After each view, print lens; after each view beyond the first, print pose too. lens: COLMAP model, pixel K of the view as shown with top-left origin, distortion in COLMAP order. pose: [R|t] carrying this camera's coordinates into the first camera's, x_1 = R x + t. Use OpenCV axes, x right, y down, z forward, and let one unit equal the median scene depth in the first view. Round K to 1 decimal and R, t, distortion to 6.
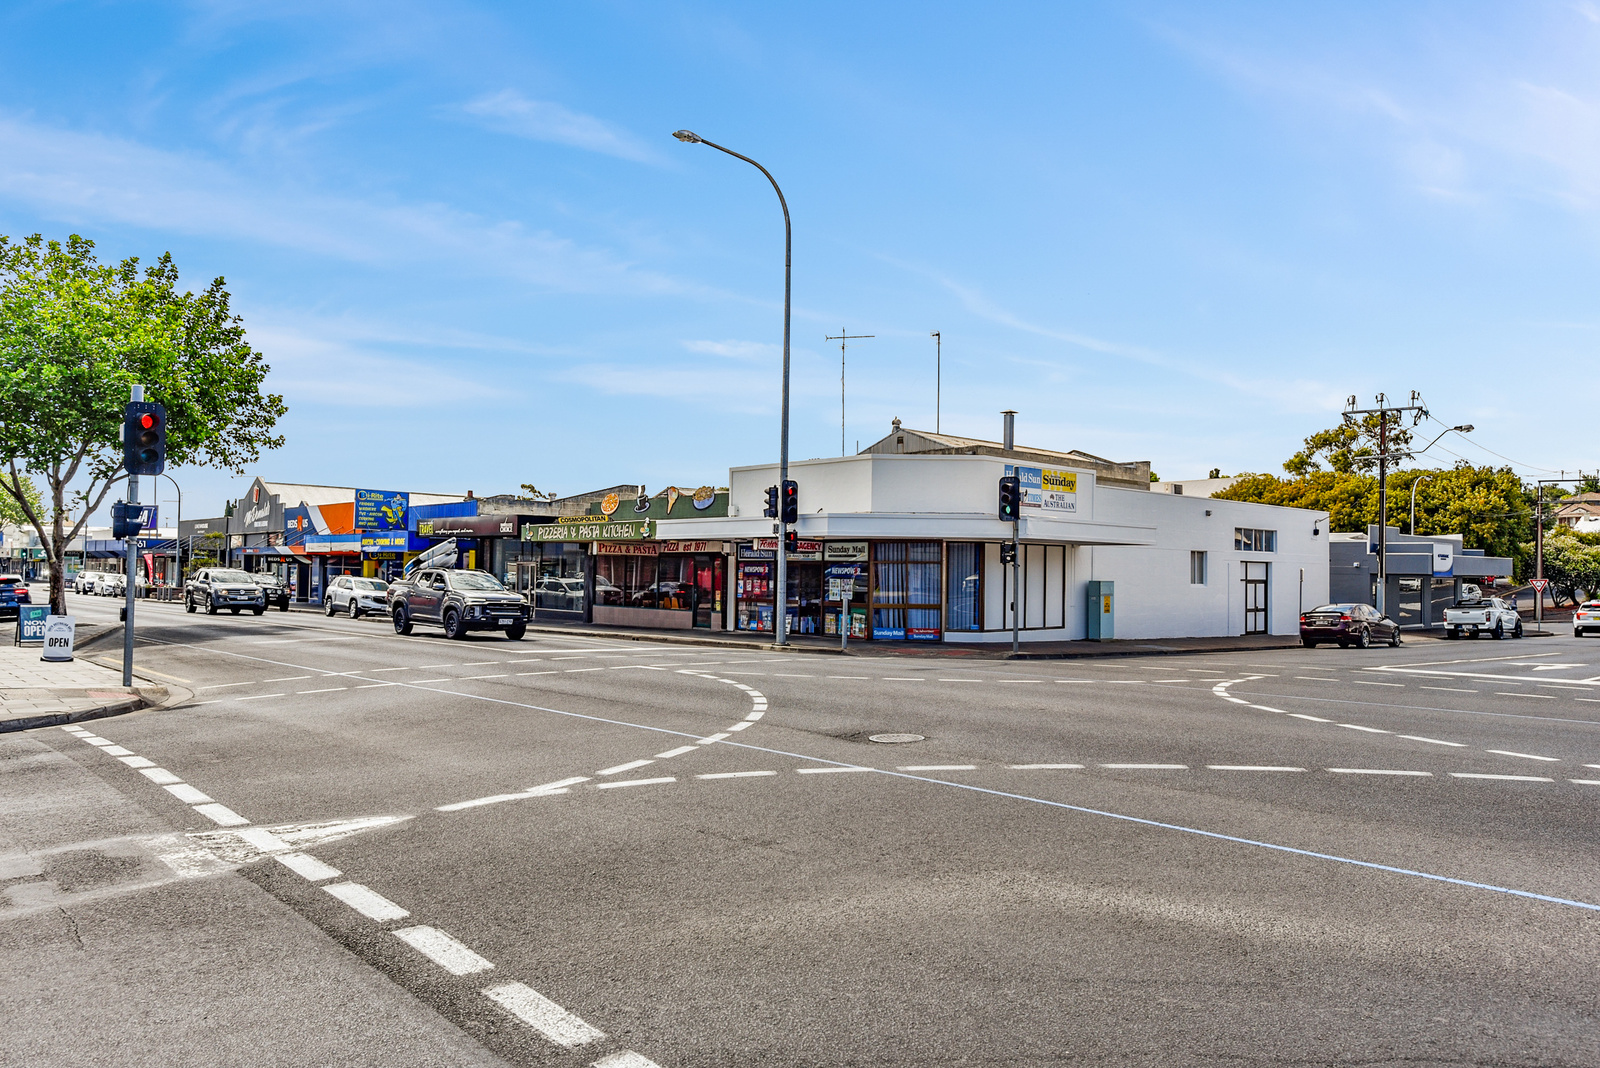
lens RADIAL K [[1049.8, 0, 800.0], [0, 1049.8, 534.0], [0, 0, 1]] dist [0.001720, 0.000421]
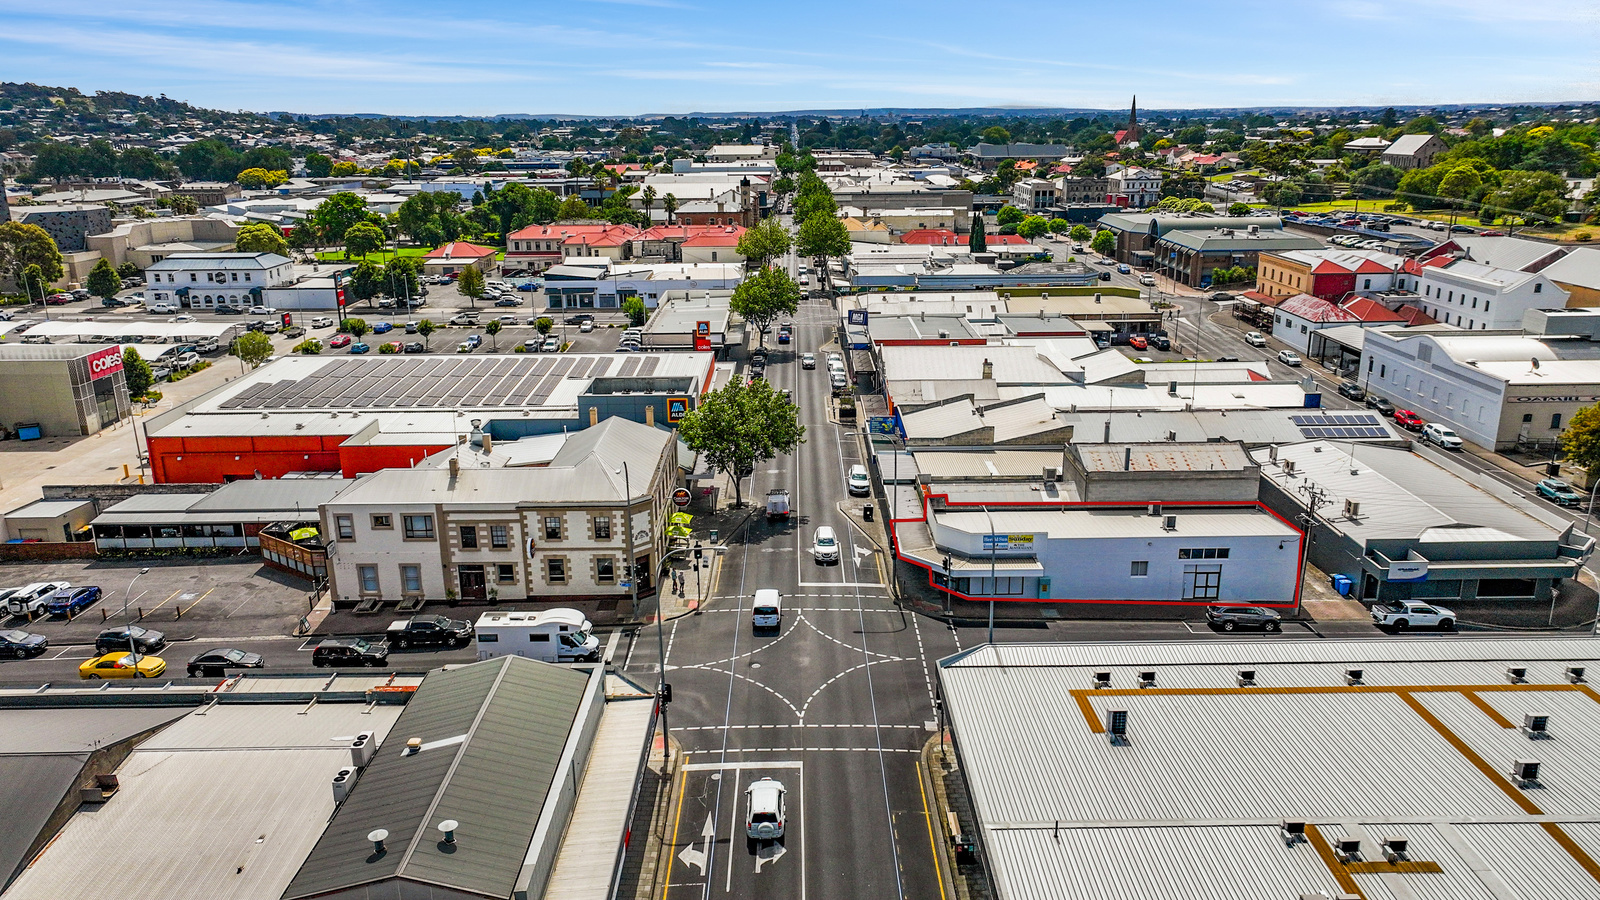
lens RADIAL K [[1122.7, 0, 804.6], [0, 1122.7, 447.4], [0, 0, 1]] dist [0.004338, 0.010480]
pose [[0.739155, 0.173261, -0.650869, 1.487063], [0.043072, 0.952210, 0.302392, -1.028515], [0.672157, -0.251549, 0.696368, -1.062506]]
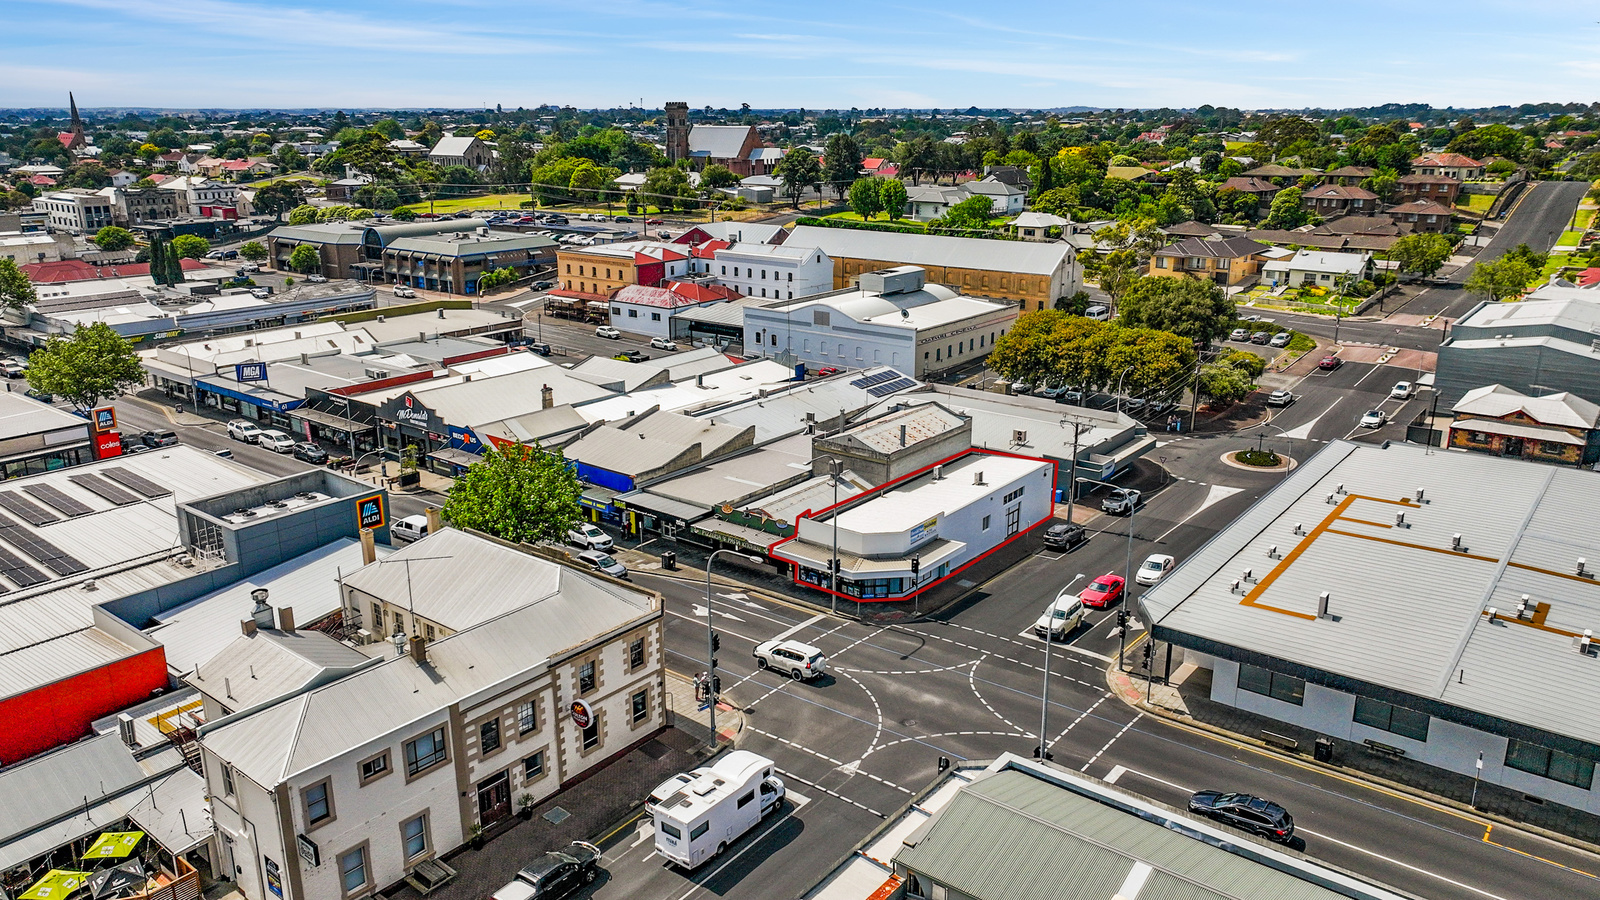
lens RADIAL K [[1144.8, 0, 805.7], [0, 1144.8, 447.0], [0, 0, 1]] dist [0.009435, 0.000449]
pose [[0.986905, -0.057038, 0.150882, -0.441299], [0.006210, 0.948135, 0.317807, -1.071847], [-0.161183, -0.312708, 0.936073, -1.430007]]
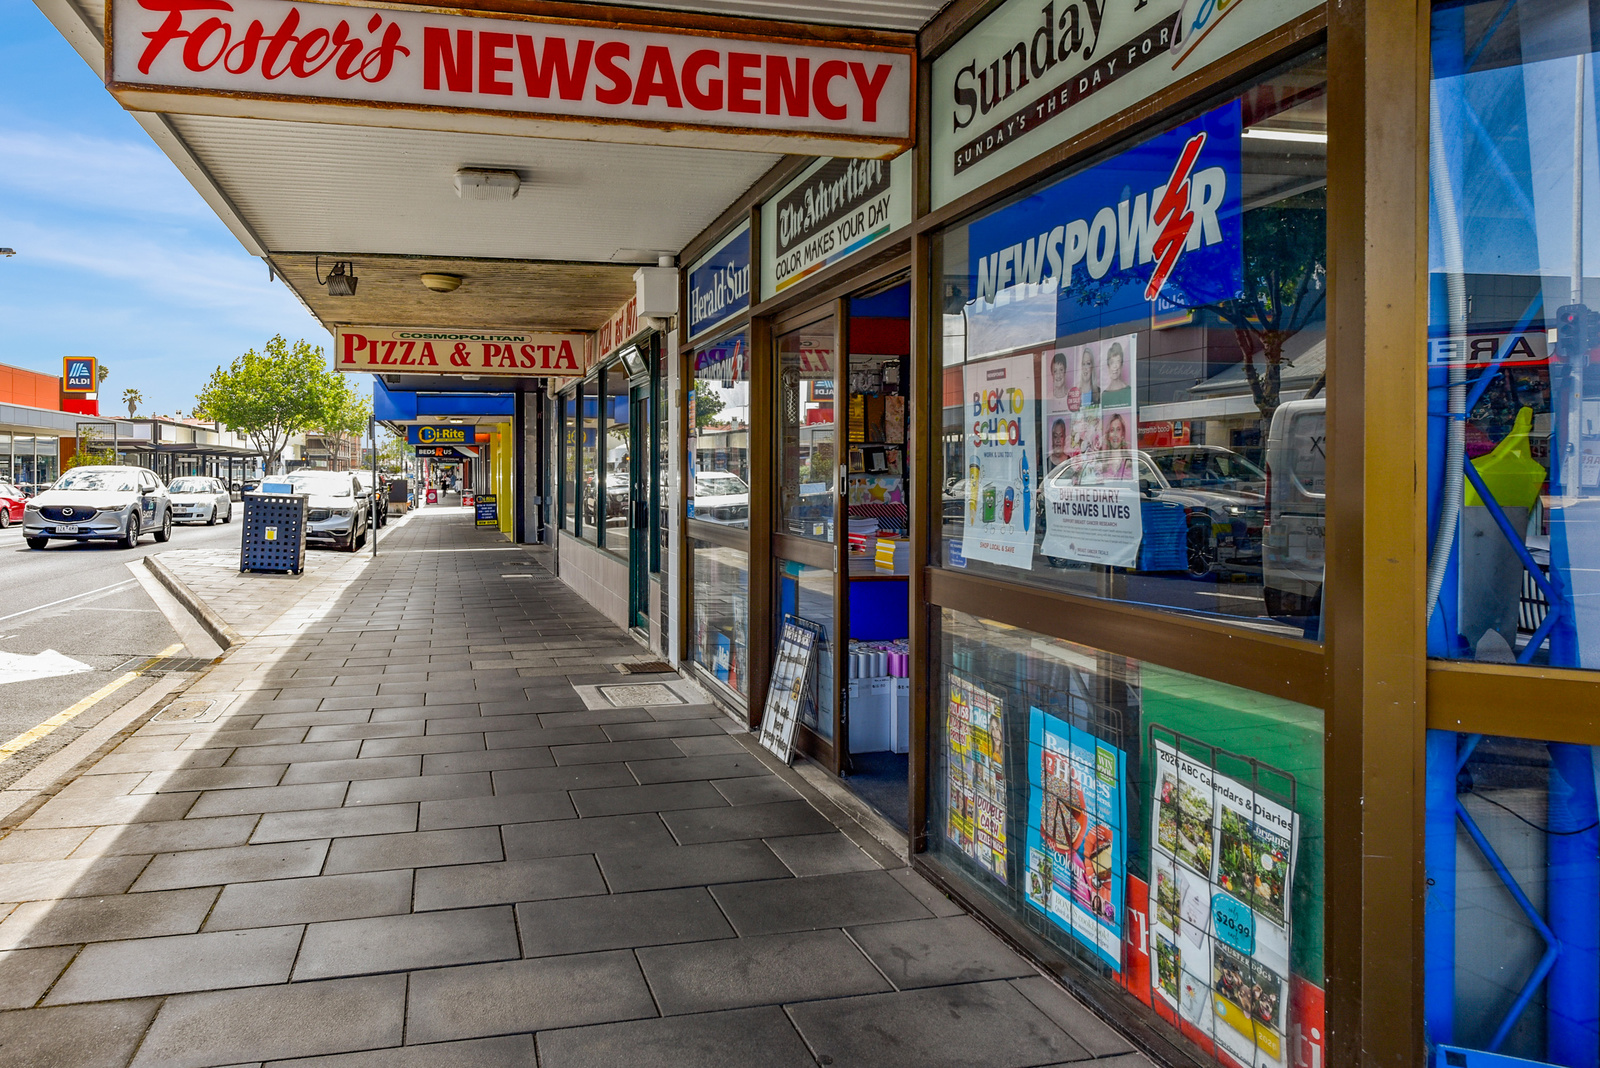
lens RADIAL K [[1122.1, 0, 645.0], [0, 1122.1, 484.7], [0, 0, 1]] dist [0.002291, -0.002005]
pose [[0.843640, -0.005931, -0.536876, 0.058681], [0.029044, 0.998979, 0.034604, 0.046368], [0.536123, -0.044786, 0.842951, 0.818682]]
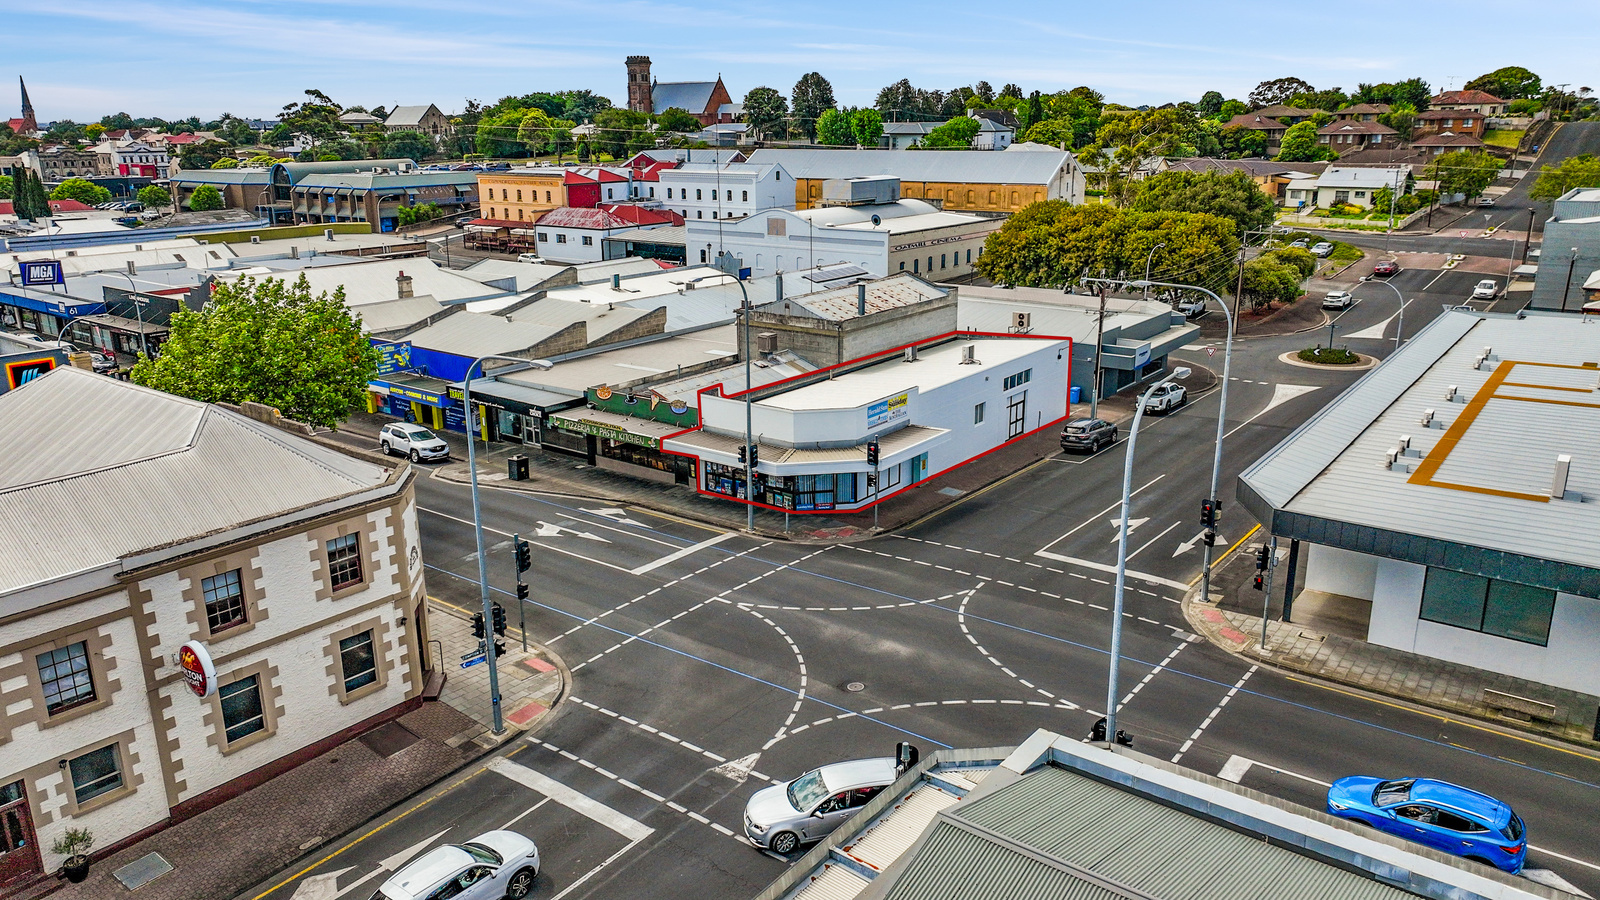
lens RADIAL K [[1122.7, 0, 804.6], [0, 1122.7, 447.4], [0, 0, 1]] dist [0.004338, 0.010480]
pose [[0.984839, -0.068507, 0.159373, -0.190552], [0.014878, 0.948691, 0.315855, -0.540841], [-0.172834, -0.308695, 0.935326, -0.676877]]
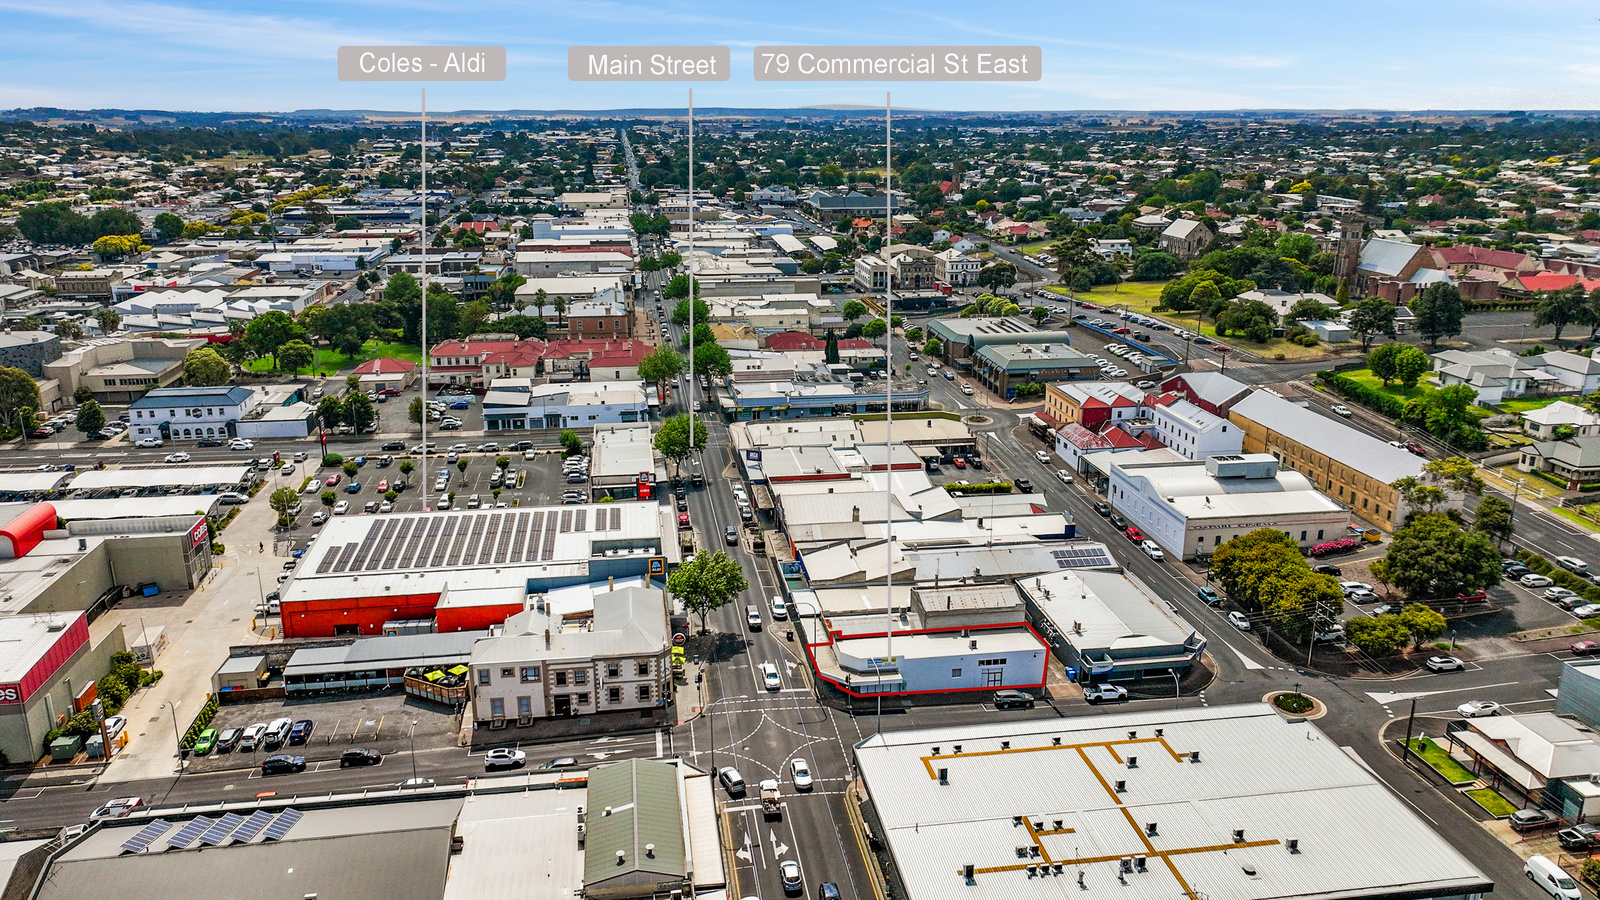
lens RADIAL K [[1153.8, 0, 804.8], [0, 1153.8, 448.7], [0, 0, 1]] dist [0.010282, -0.000079]
pose [[0.829201, 0.147245, -0.539208, 2.251354], [0.029144, 0.951976, 0.304781, -2.192855], [0.558190, -0.268440, 0.785088, -2.488494]]
